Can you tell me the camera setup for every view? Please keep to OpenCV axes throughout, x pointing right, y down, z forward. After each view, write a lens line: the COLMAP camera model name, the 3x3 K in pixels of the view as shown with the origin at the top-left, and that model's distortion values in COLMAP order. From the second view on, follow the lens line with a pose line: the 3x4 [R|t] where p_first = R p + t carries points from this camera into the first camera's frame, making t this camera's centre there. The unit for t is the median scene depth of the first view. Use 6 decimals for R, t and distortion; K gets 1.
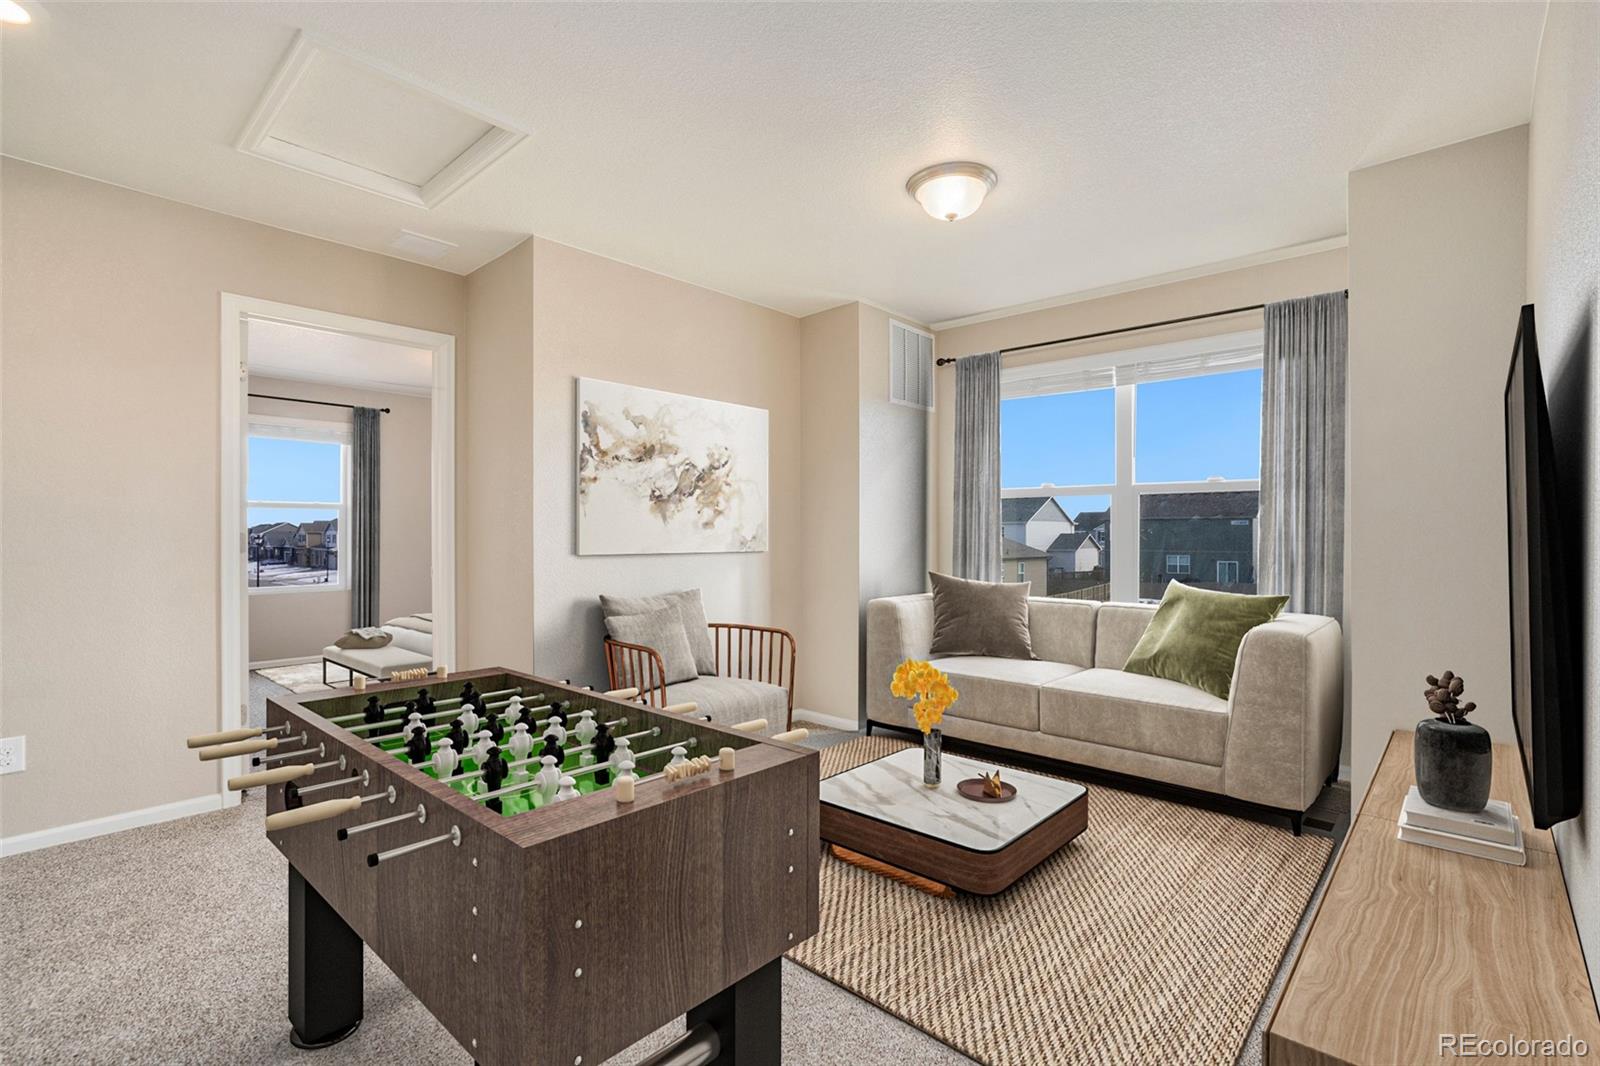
lens RADIAL K [[733.0, 0, 800.0], [0, 733.0, 533.0], [0, 0, 1]] dist [-0.000585, -0.000017]
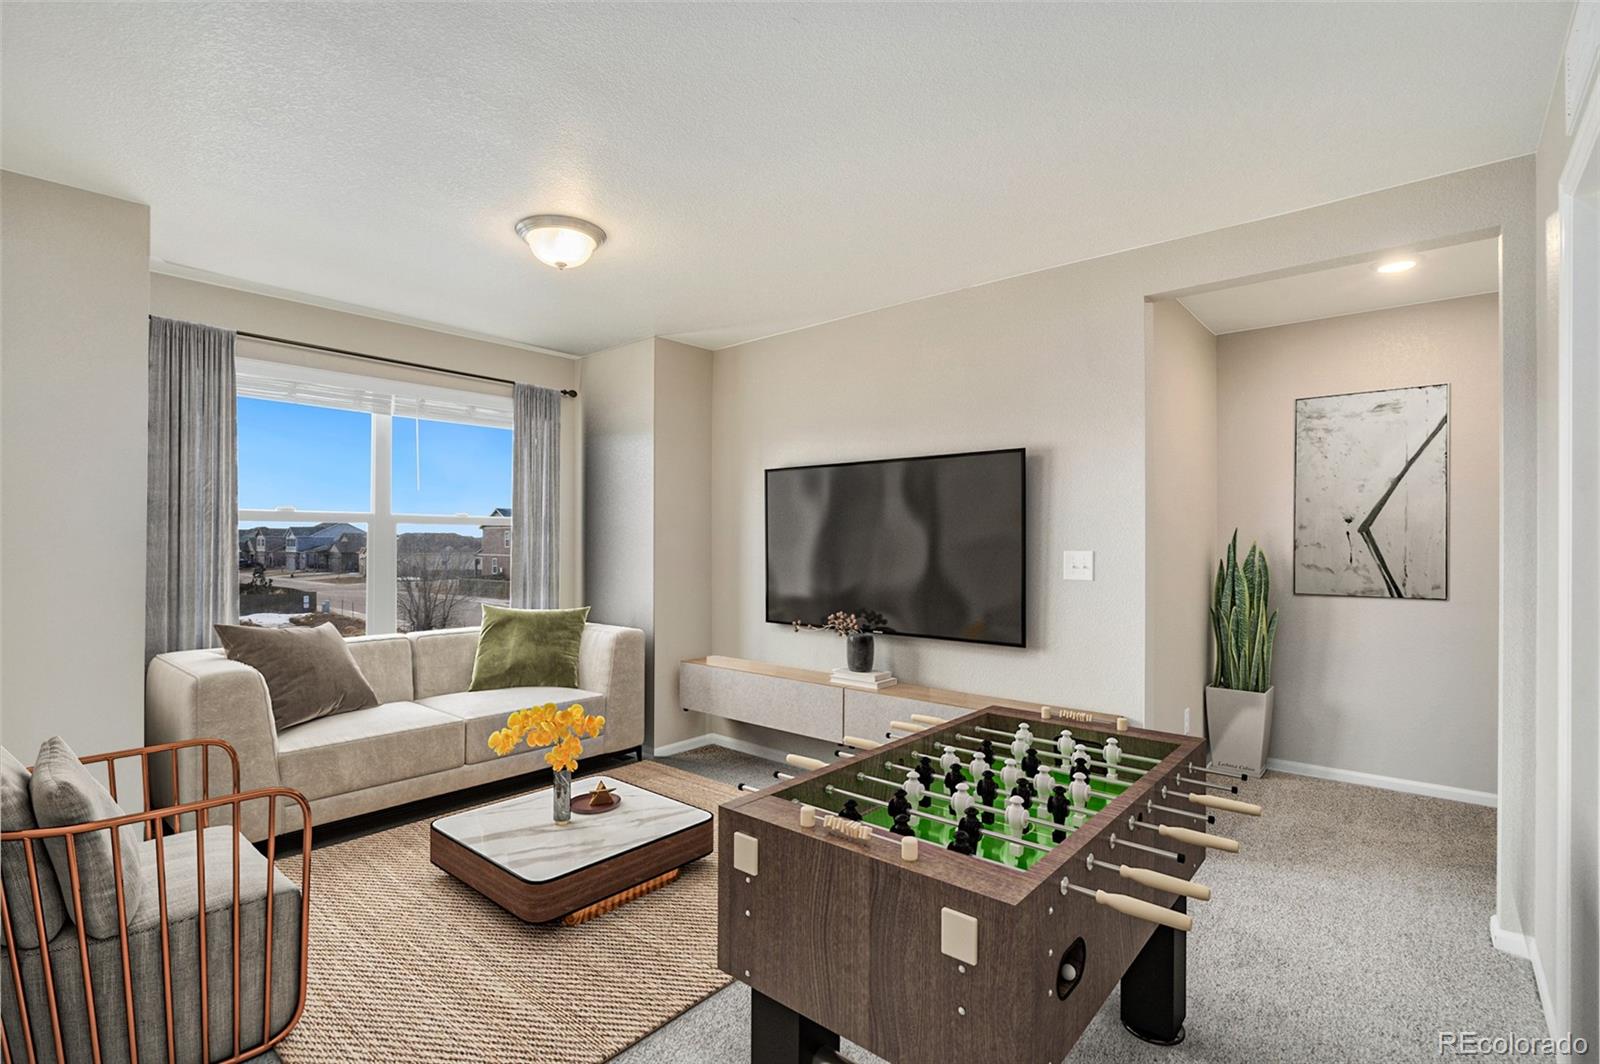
lens RADIAL K [[733.0, 0, 800.0], [0, 733.0, 532.0], [0, 0, 1]] dist [-0.000585, -0.000017]
pose [[-0.023240, 0.015572, 0.999609, -0.581879], [0.005791, 0.999864, -0.015441, -0.024573], [-0.999713, 0.005429, -0.023327, 0.481004]]
